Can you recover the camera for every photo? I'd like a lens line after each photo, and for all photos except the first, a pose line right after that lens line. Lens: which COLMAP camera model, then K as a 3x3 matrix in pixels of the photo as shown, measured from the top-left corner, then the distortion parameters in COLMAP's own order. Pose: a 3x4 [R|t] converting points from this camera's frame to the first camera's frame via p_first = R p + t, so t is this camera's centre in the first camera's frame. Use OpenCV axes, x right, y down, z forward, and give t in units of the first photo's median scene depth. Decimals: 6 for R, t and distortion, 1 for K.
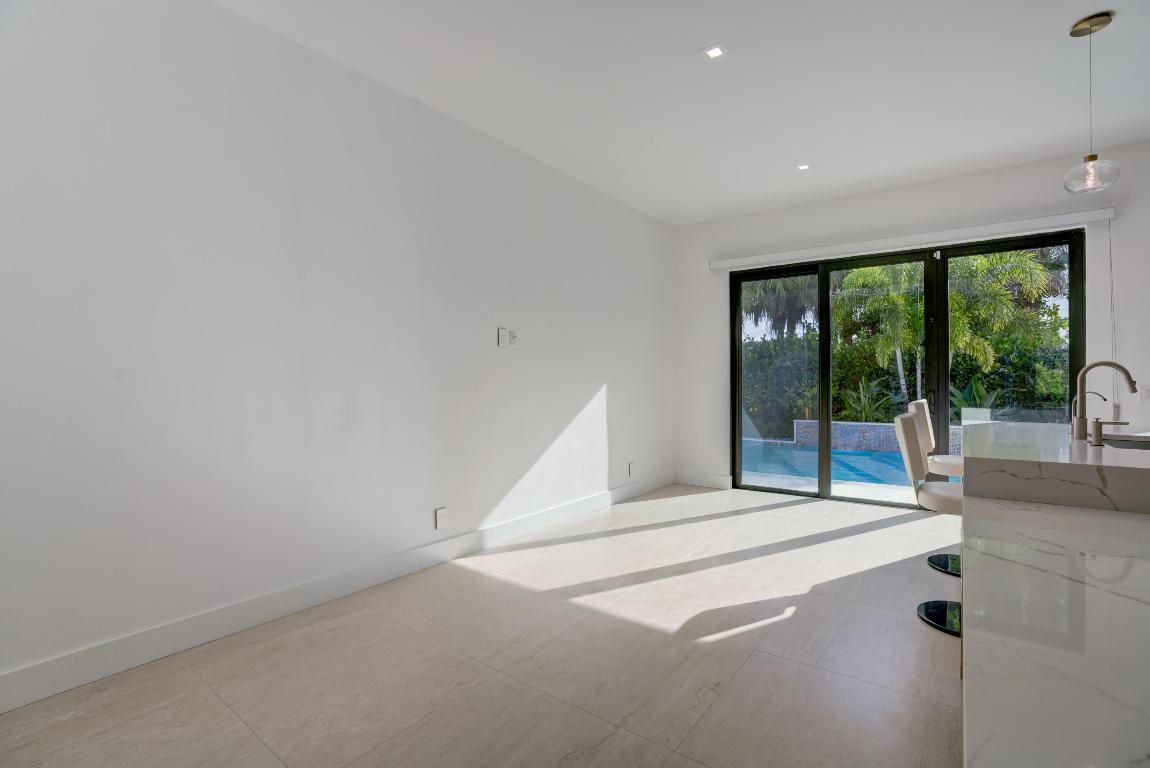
lens RADIAL K [[529.8, 0, 575.0], [0, 529.8, 384.0], [0, 0, 1]] dist [-0.074555, 0.034845]
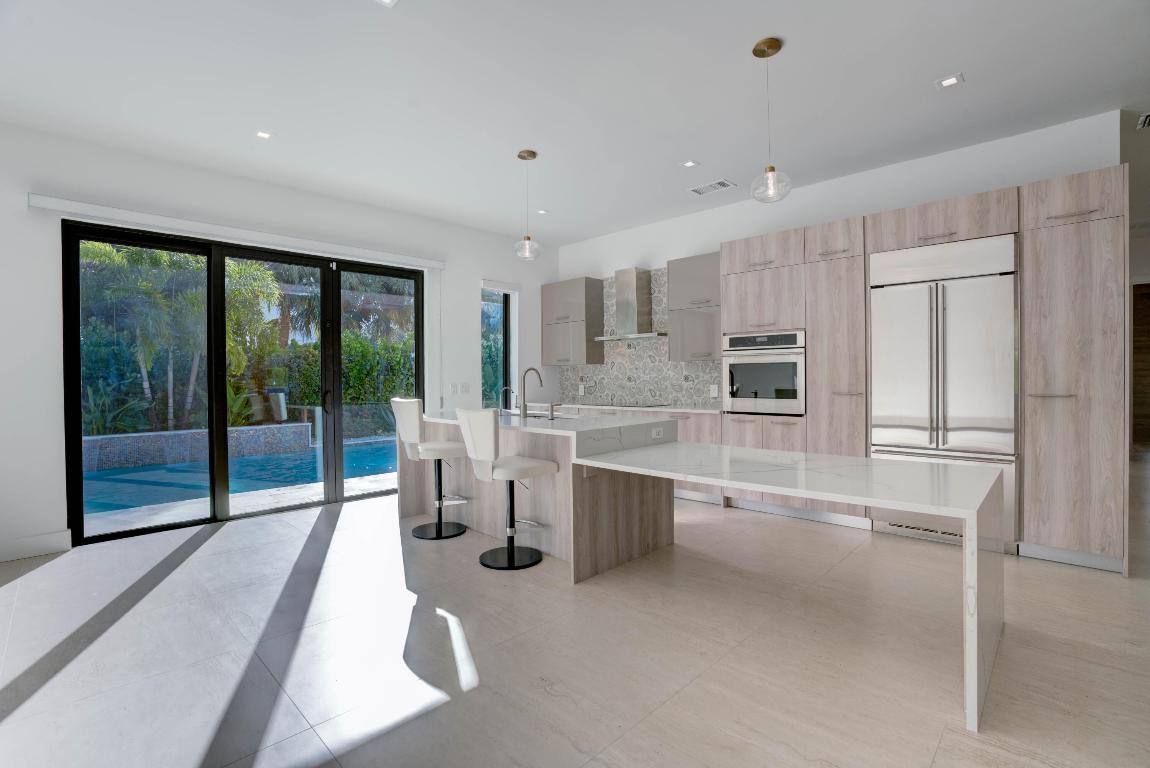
lens RADIAL K [[529.8, 0, 575.0], [0, 529.8, 384.0], [0, 0, 1]] dist [-0.074555, 0.034845]
pose [[0.144334, -0.010320, 0.989475, -0.294758], [0.011990, 0.999890, 0.008680, -0.005830], [-0.989456, 0.010611, 0.144442, 0.330728]]
